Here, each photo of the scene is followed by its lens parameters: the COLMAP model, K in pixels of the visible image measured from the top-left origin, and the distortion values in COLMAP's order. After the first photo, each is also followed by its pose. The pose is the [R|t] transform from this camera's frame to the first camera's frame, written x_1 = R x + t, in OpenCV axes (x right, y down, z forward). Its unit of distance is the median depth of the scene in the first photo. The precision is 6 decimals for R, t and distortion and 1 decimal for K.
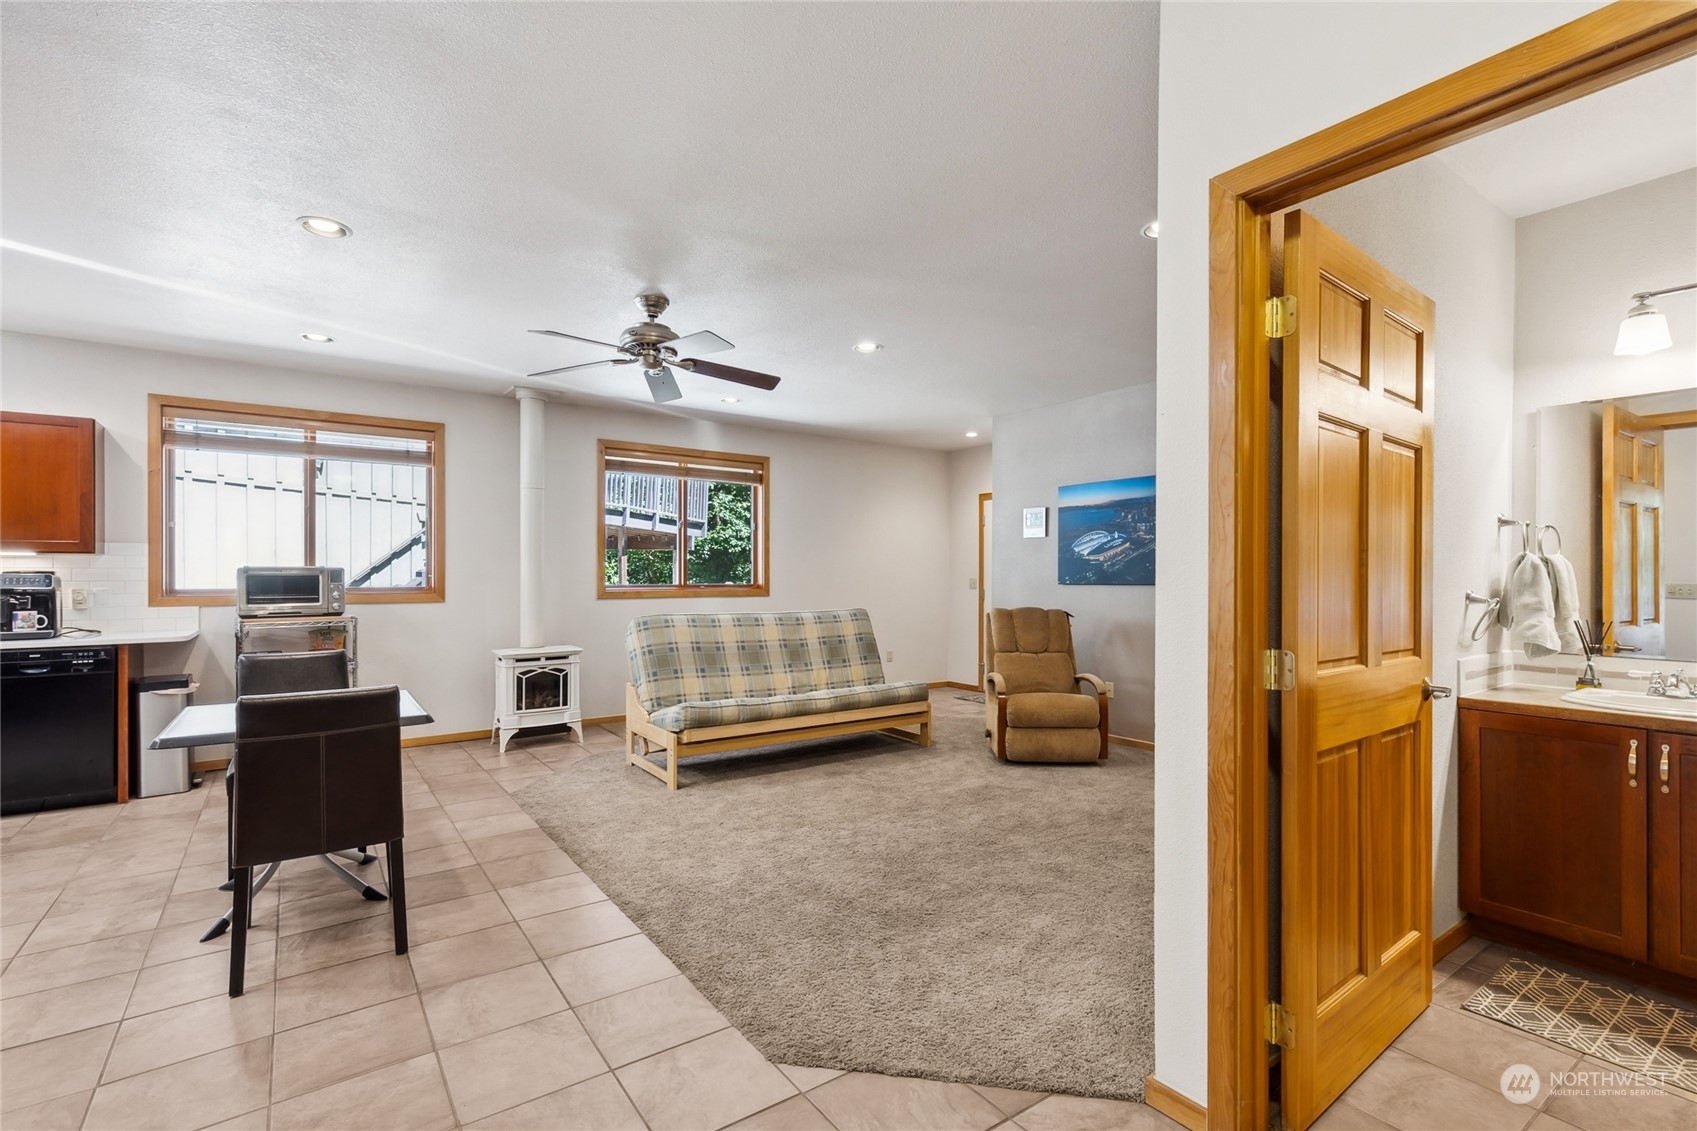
lens RADIAL K [[787.5, 0, 839.3], [0, 787.5, 571.0], [0, 0, 1]] dist [0.001796, 0.000406]
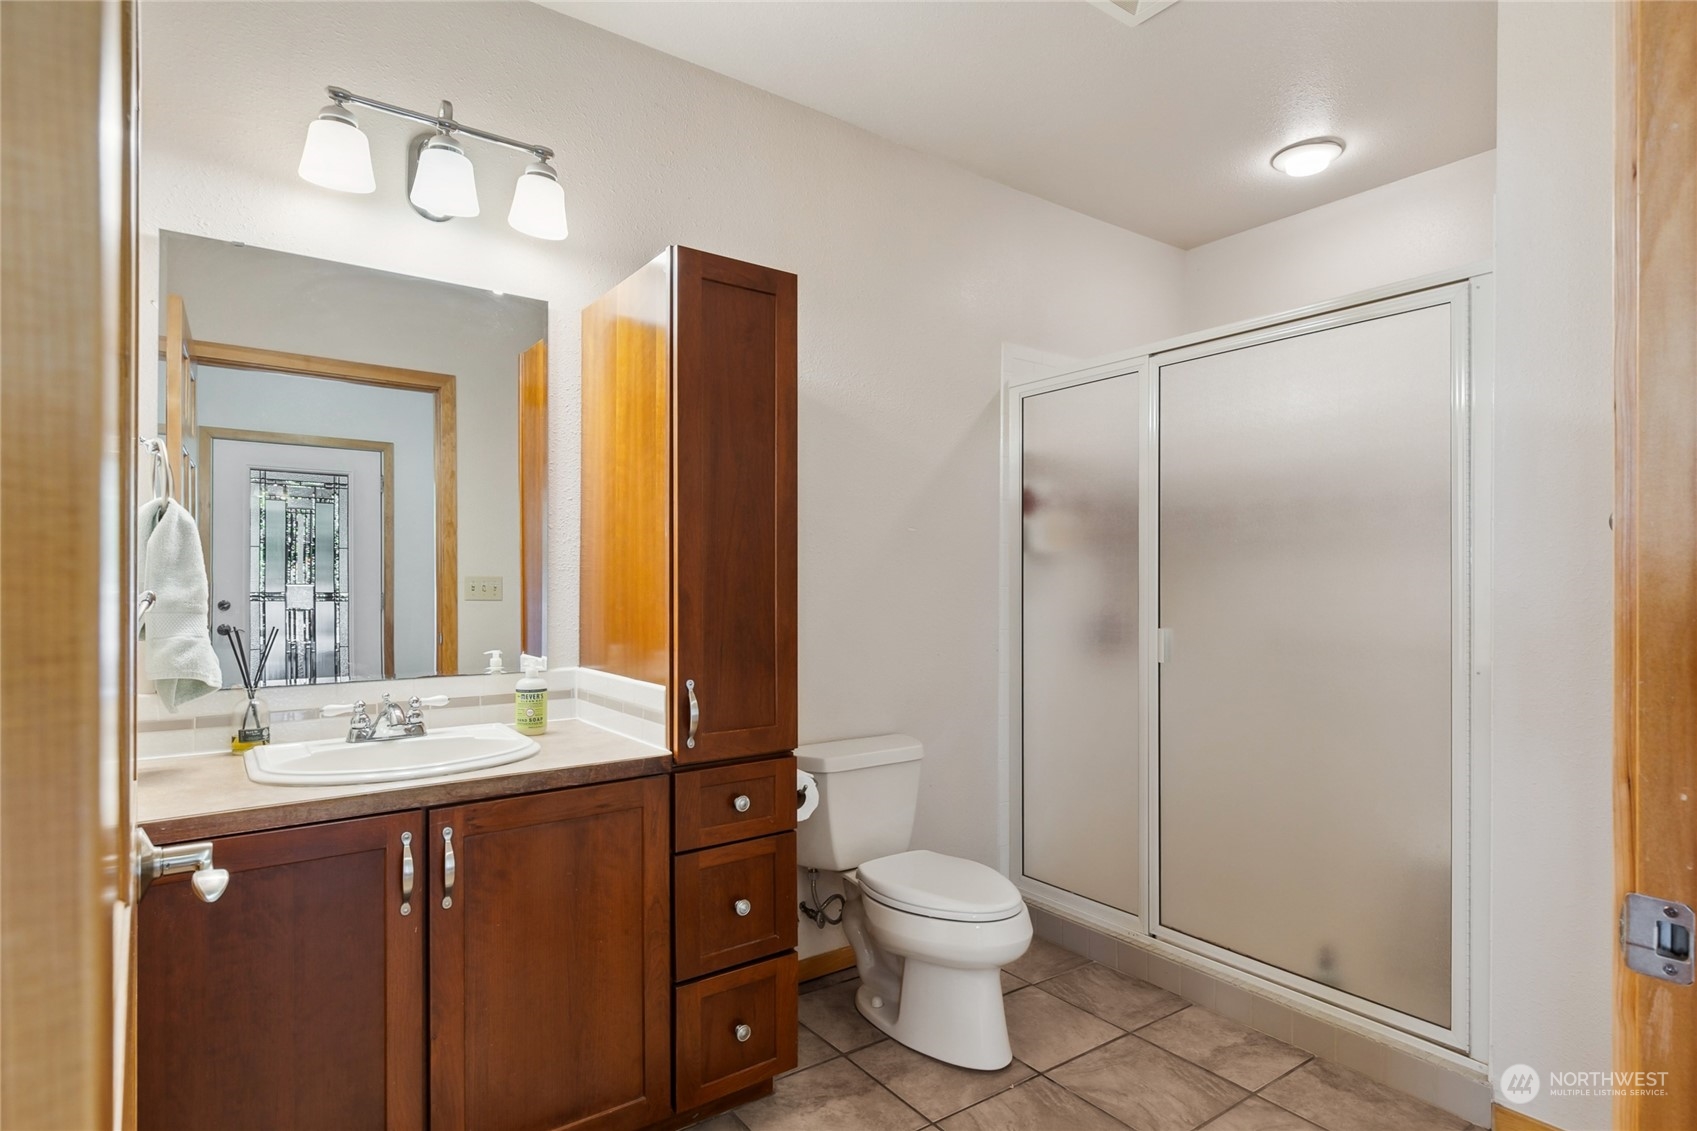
lens RADIAL K [[891.0, 0, 844.2], [0, 891.0, 575.9], [0, 0, 1]] dist [-0.006464, -0.000915]
pose [[-0.010964, -0.003283, 0.999935, 0.312637], [-0.004690, 0.999984, 0.003232, 0.022320], [-0.999929, -0.004654, -0.010979, 0.595755]]
